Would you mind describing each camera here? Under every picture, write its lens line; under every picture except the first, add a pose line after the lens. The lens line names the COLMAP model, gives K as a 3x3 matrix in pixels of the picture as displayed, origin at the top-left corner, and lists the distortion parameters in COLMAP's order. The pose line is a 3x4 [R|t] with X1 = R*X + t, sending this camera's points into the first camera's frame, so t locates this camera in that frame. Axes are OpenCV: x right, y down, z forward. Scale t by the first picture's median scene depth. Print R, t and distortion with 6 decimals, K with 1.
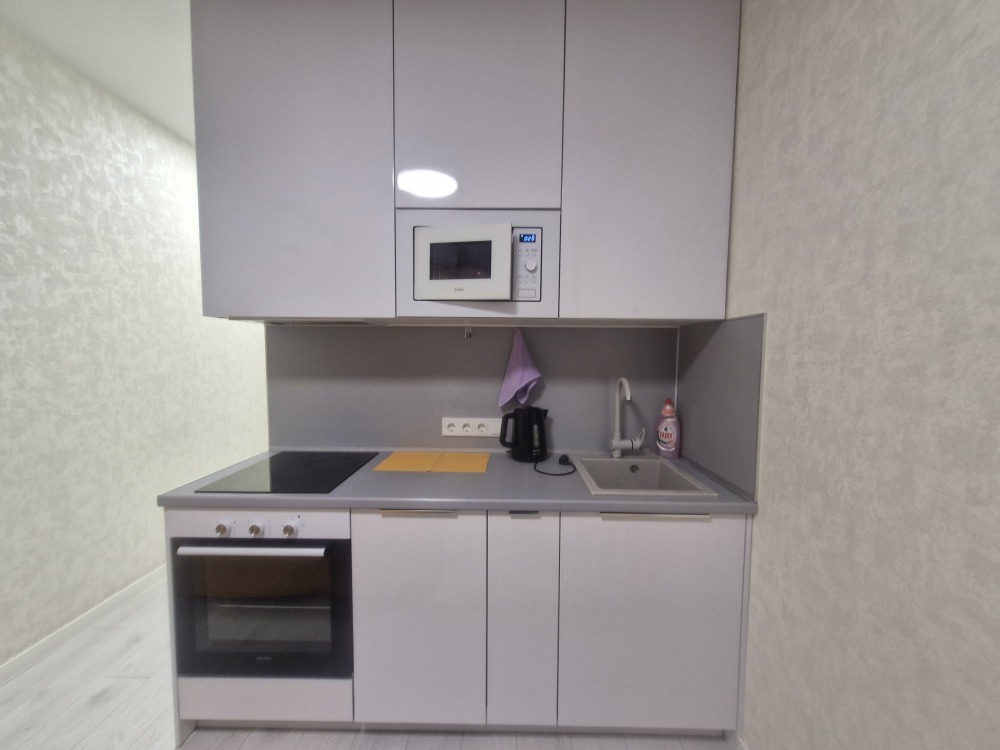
lens RADIAL K [[402.2, 0, 518.5], [0, 402.2, 382.5], [0, 0, 1]] dist [0.010370, -0.004824]
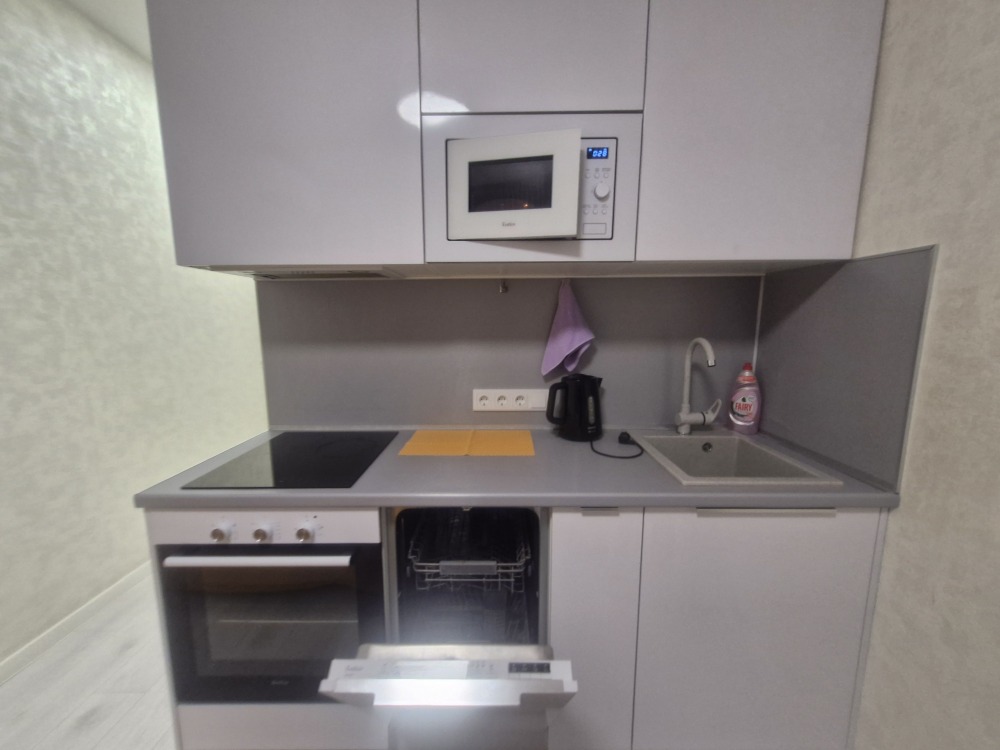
lens RADIAL K [[393.2, 0, 503.4], [0, 393.2, 378.5], [0, 0, 1]] dist [0.010500, -0.002966]
pose [[0.999897, -0.014173, 0.002404, -0.135553], [0.013964, 0.997328, 0.071707, 0.006920], [-0.003413, -0.071666, 0.997423, 0.192563]]
